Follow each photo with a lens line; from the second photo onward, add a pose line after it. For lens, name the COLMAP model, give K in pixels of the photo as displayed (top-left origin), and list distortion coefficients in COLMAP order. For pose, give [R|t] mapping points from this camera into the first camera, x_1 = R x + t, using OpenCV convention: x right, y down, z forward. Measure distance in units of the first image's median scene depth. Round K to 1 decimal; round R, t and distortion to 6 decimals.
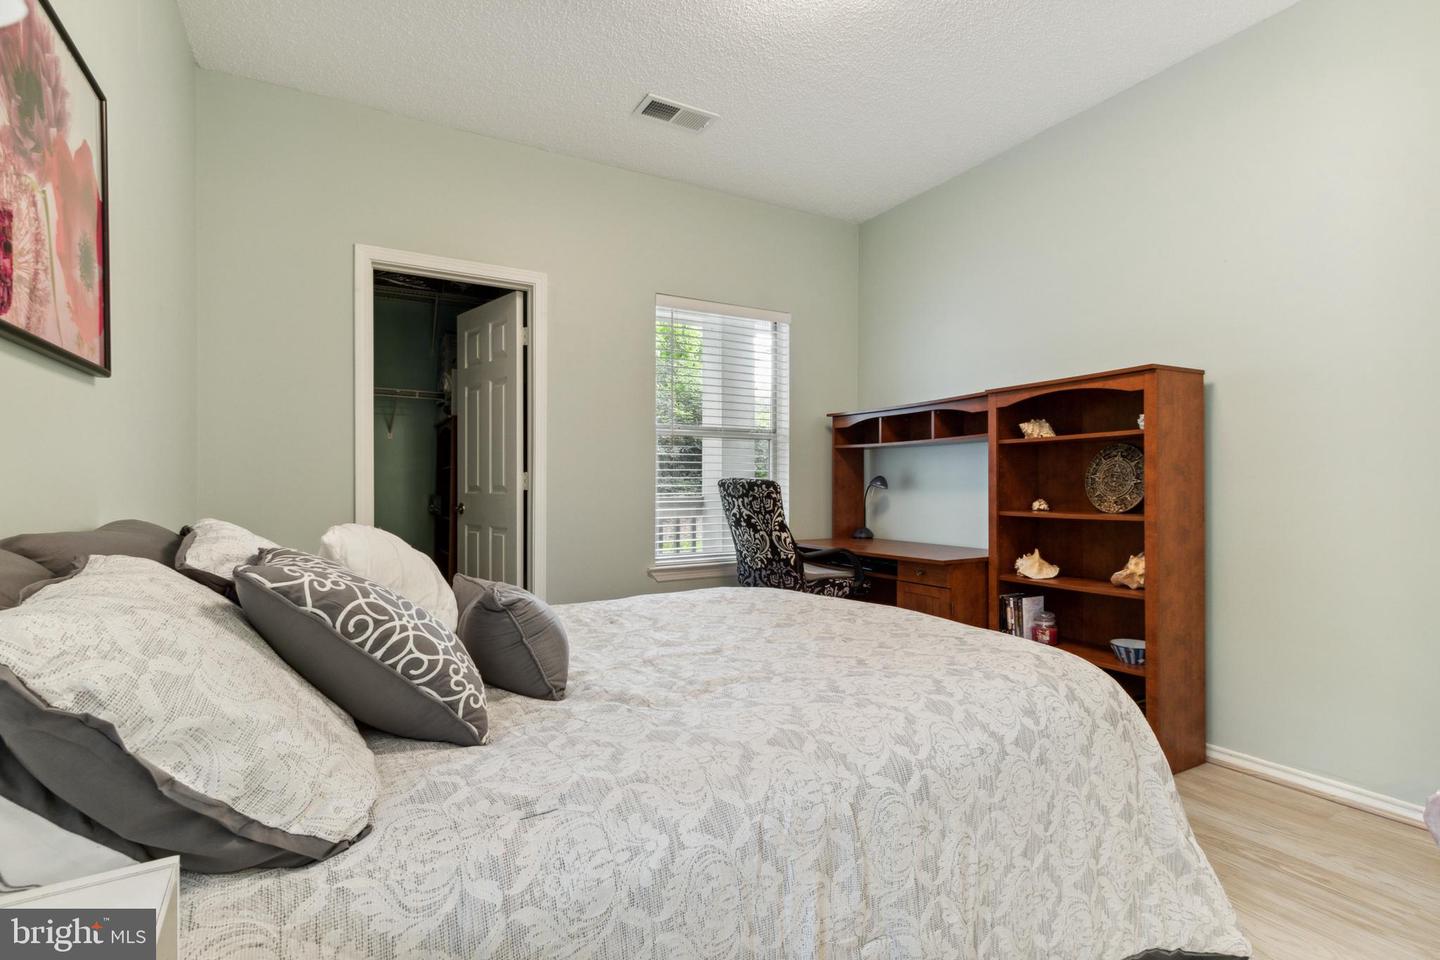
lens RADIAL K [[683.5, 0, 737.2], [0, 683.5, 482.0], [0, 0, 1]] dist [0.013676, 0.000083]
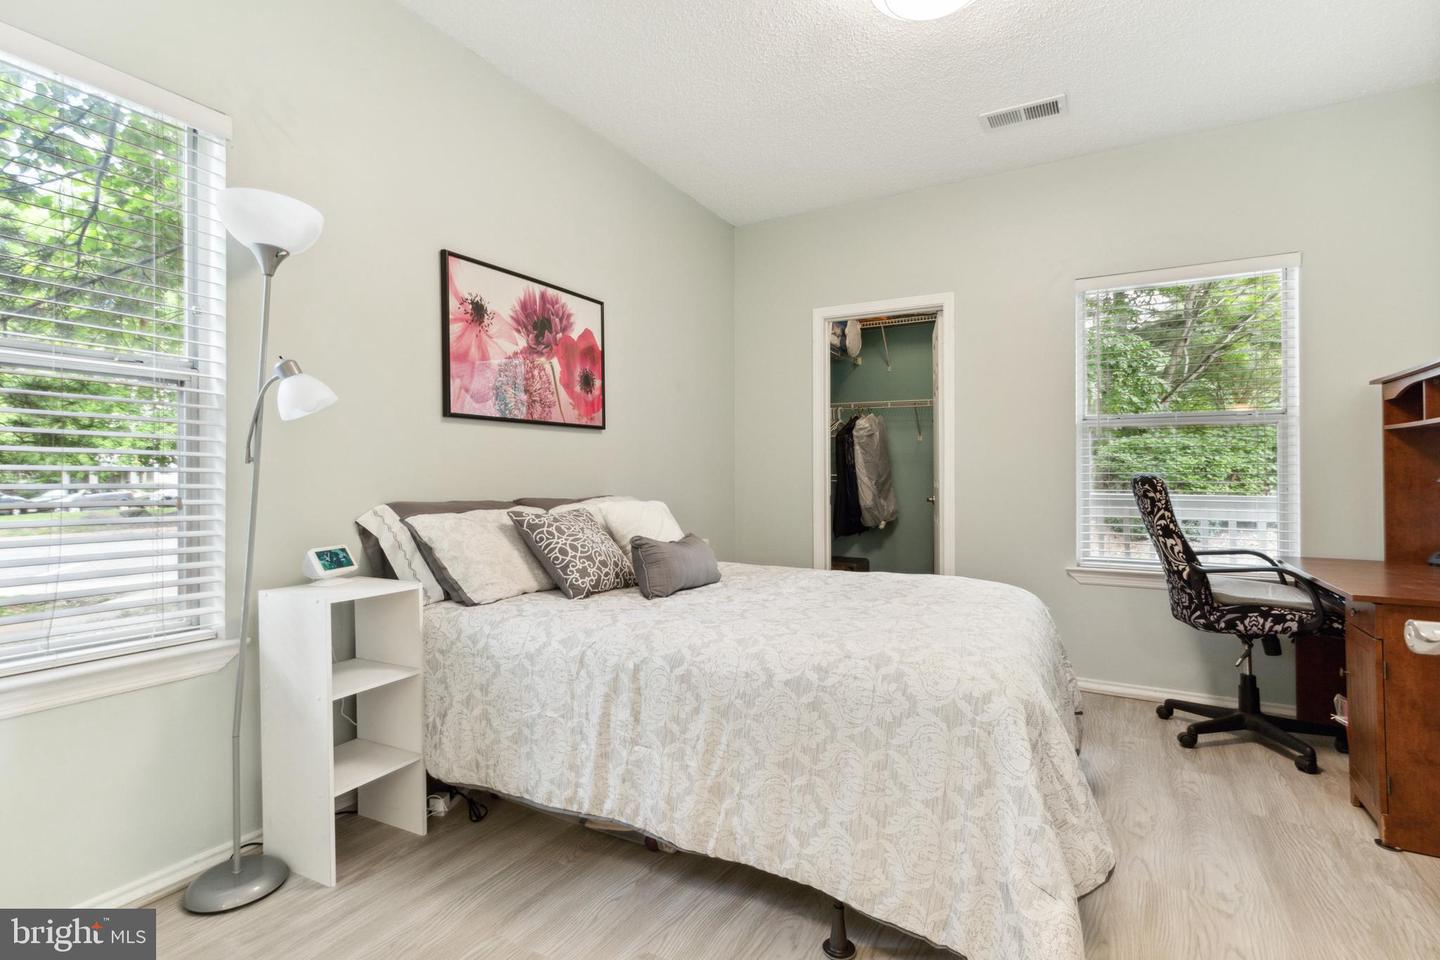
lens RADIAL K [[699.1, 0, 709.1], [0, 699.1, 479.3], [0, 0, 1]] dist [0.008251, 0.000223]
pose [[0.507203, 0.006270, -0.861804, 1.796636], [-0.000867, 0.999977, 0.006765, -0.015841], [0.861826, -0.002684, 0.507196, 0.253151]]
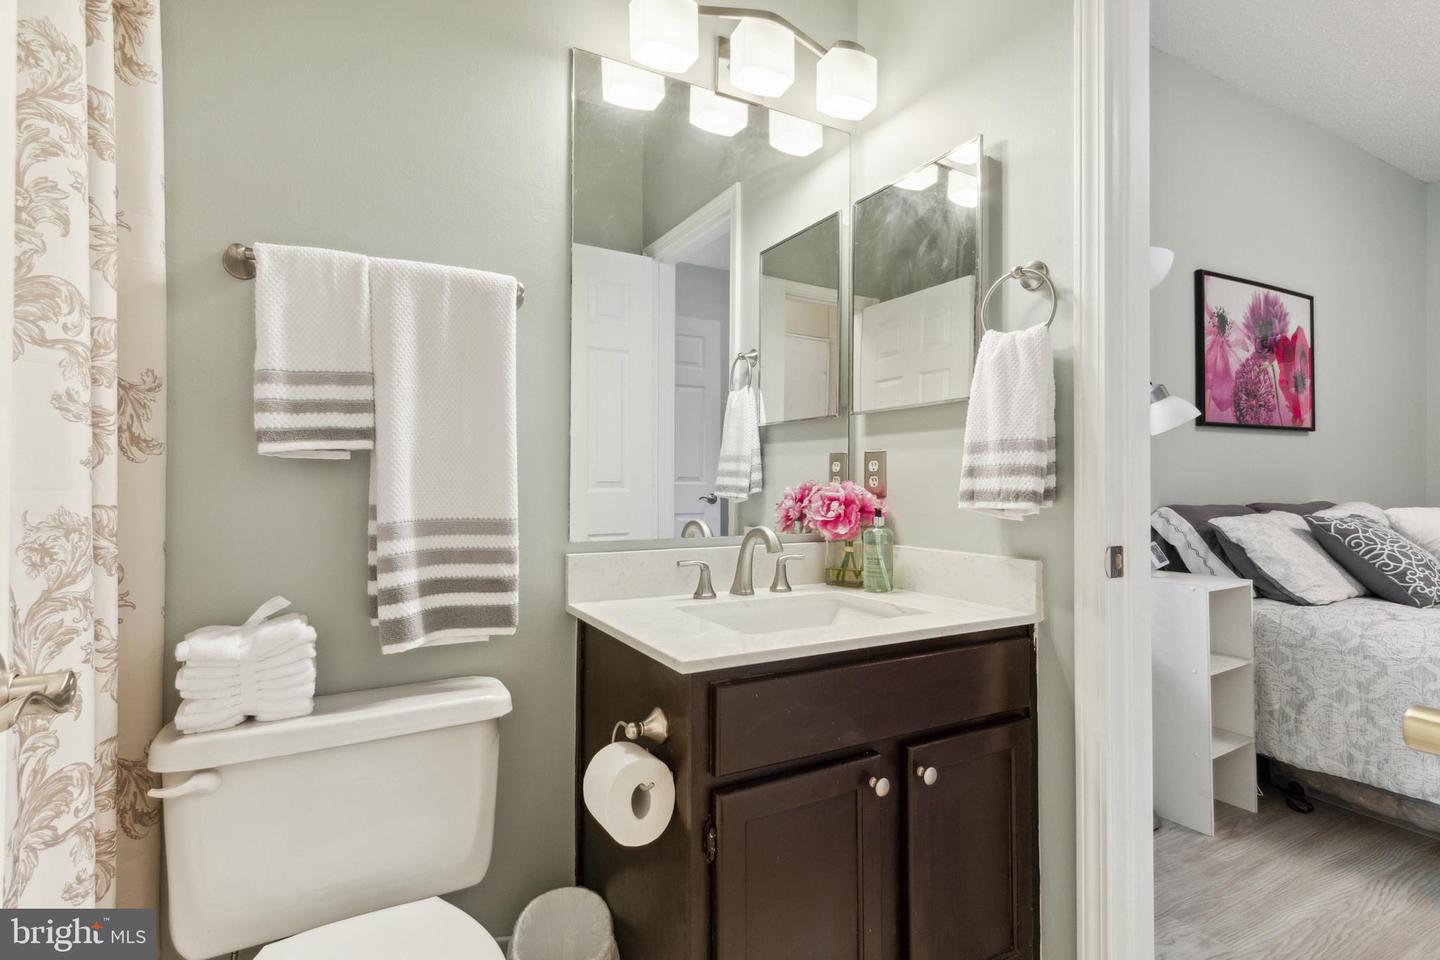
lens RADIAL K [[686.6, 0, 693.4], [0, 686.6, 481.6], [0, 0, 1]] dist [0.000370, -0.000210]
pose [[-0.050096, 0.000028, -0.998744, 1.875748], [0.005788, 0.999983, -0.000263, -0.019977], [0.998728, -0.005794, -0.050096, -1.139201]]
